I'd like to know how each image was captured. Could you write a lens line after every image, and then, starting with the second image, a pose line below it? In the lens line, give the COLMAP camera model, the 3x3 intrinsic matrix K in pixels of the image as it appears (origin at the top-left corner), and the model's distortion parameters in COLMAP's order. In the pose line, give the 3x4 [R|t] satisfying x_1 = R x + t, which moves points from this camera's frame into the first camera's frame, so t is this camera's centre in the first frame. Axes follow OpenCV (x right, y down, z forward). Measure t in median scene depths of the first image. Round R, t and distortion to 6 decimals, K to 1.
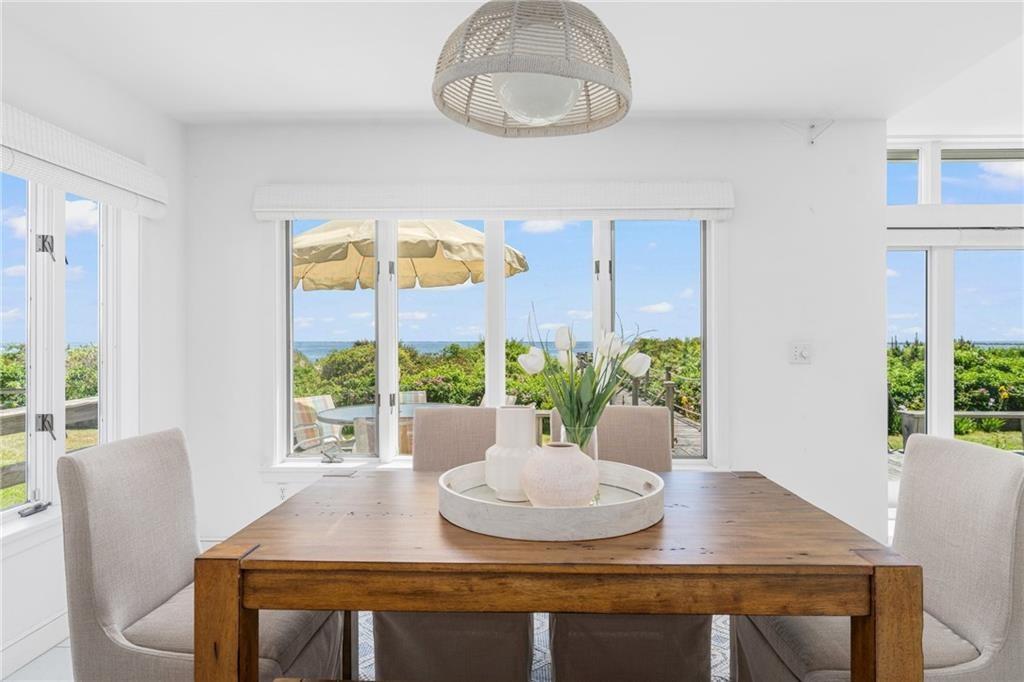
lens RADIAL K [[623.8, 0, 514.2], [0, 623.8, 342.8], [0, 0, 1]] dist [-0.002666, -0.000144]
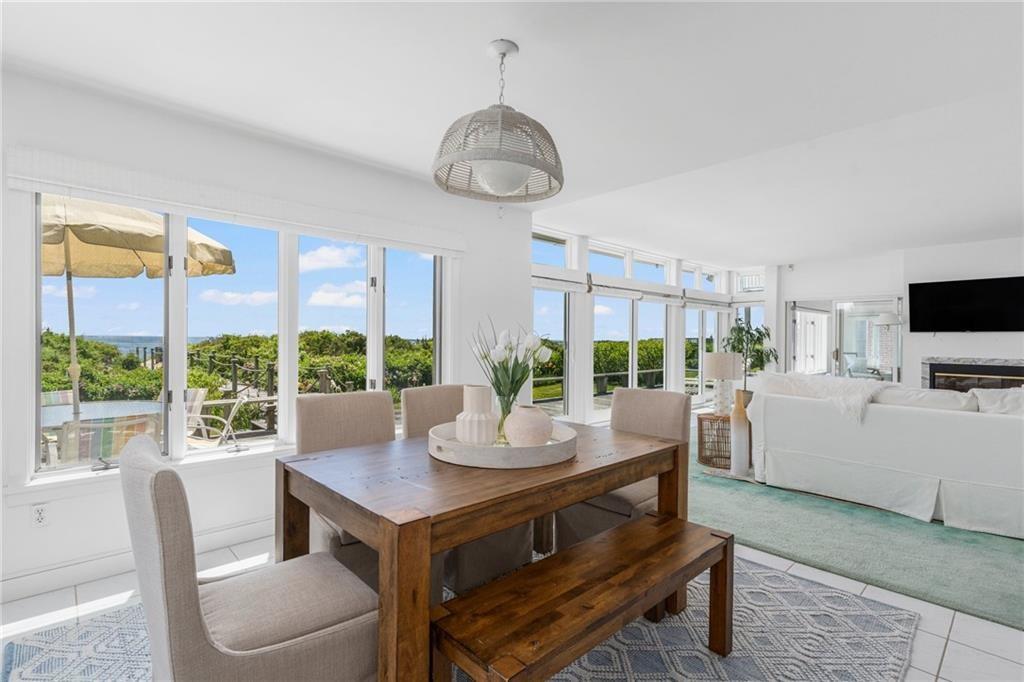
lens RADIAL K [[483.4, 0, 517.2], [0, 483.4, 339.5], [0, 0, 1]] dist [0.005141, 0.001322]
pose [[0.710863, 0.007291, 0.703292, -0.360480], [-0.007794, 0.999967, -0.002489, -0.000827], [-0.703287, -0.003712, 0.710896, 0.070557]]
